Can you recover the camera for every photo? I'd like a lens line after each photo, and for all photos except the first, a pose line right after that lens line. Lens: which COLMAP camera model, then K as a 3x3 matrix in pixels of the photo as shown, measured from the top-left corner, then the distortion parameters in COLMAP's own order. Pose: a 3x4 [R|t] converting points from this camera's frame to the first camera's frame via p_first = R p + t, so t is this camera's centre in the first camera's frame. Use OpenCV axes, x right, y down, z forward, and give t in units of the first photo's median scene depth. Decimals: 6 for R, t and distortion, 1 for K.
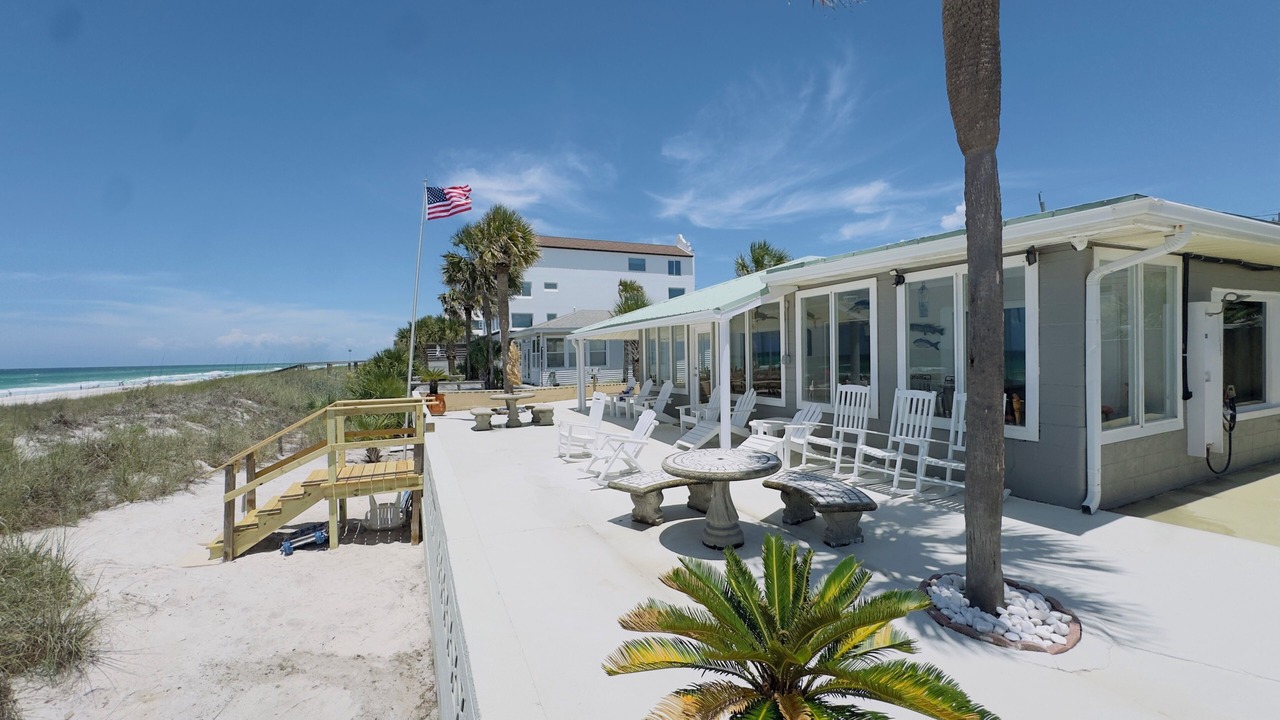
lens RADIAL K [[514.9, 0, 638.6], [0, 514.9, 358.4], [0, 0, 1]] dist [-0.001267, -0.000508]
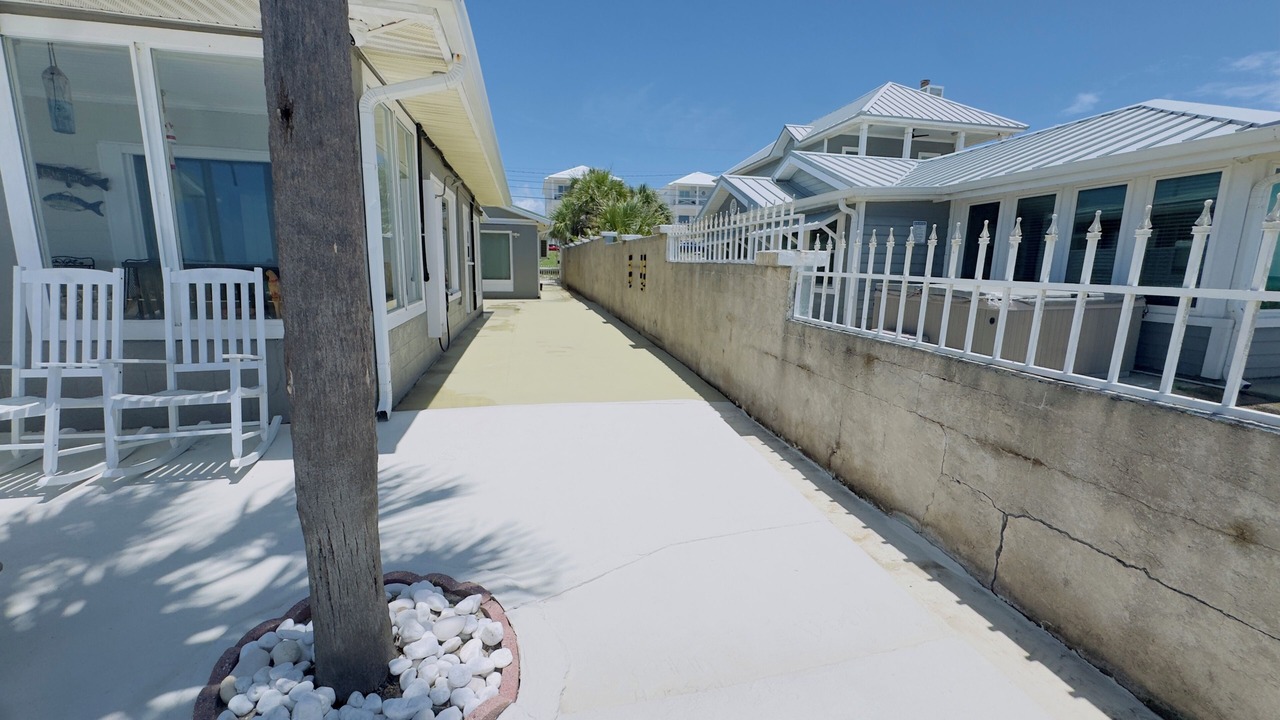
lens RADIAL K [[514.9, 0, 638.6], [0, 514.9, 358.4], [0, 0, 1]] dist [-0.001267, -0.000508]
pose [[0.222611, -0.148022, 0.963605, 0.187664], [-0.010282, 0.987995, 0.154144, 0.071362], [-0.974853, -0.044222, 0.218416, 0.389374]]
